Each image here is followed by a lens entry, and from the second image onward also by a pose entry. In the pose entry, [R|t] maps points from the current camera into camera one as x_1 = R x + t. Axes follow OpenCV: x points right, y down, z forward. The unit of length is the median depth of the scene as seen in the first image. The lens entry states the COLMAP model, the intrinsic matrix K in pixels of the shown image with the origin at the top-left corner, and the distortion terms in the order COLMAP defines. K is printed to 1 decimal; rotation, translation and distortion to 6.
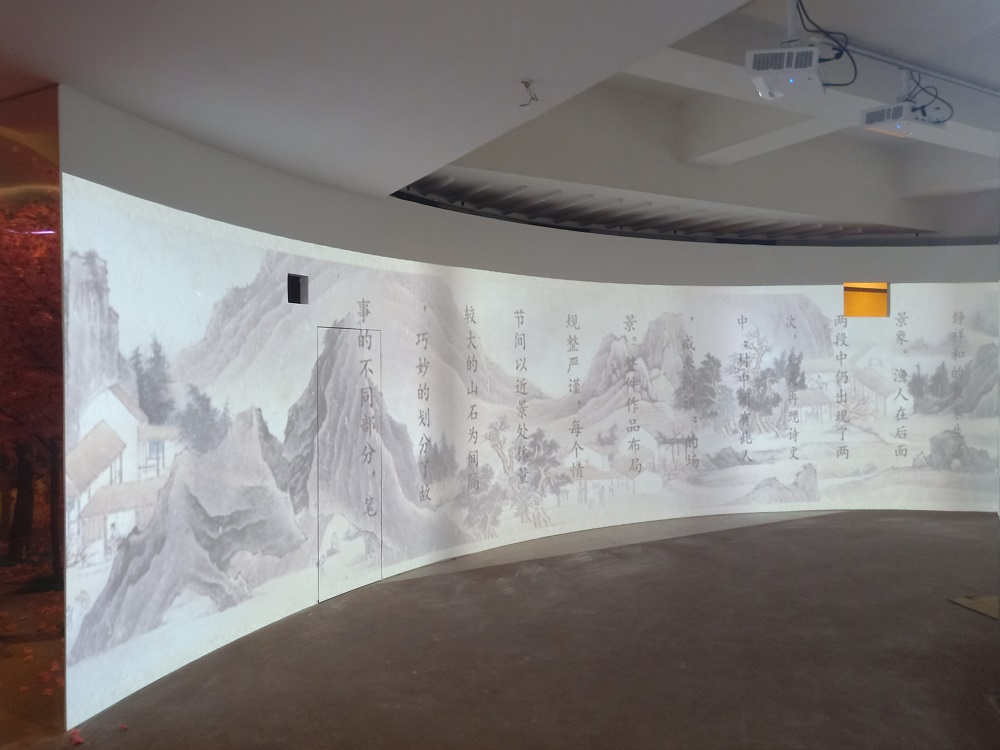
lens RADIAL K [[743.0, 0, 500.4], [0, 743.0, 375.7], [0, 0, 1]] dist [0.009521, 0.000514]
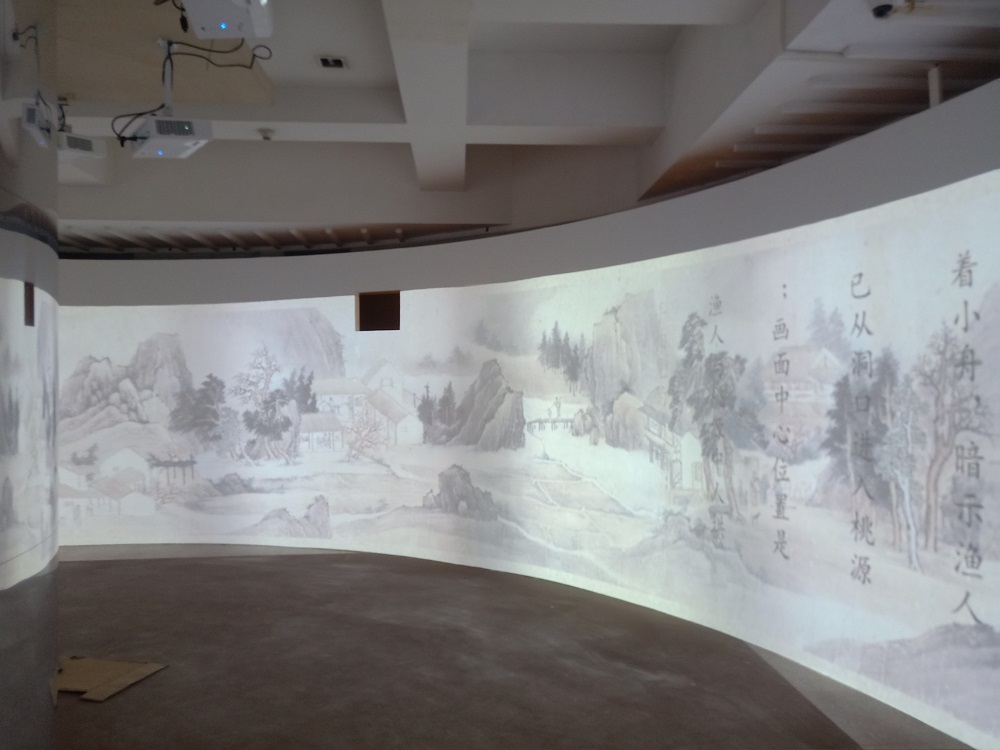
lens RADIAL K [[743.0, 0, 500.2], [0, 743.0, 373.3], [0, 0, 1]] dist [0.009521, 0.000514]
pose [[0.912456, -0.006316, -0.409127, 0.989549], [-0.002910, 0.999755, -0.021924, -0.010483], [0.409165, 0.021195, 0.912214, 0.270489]]
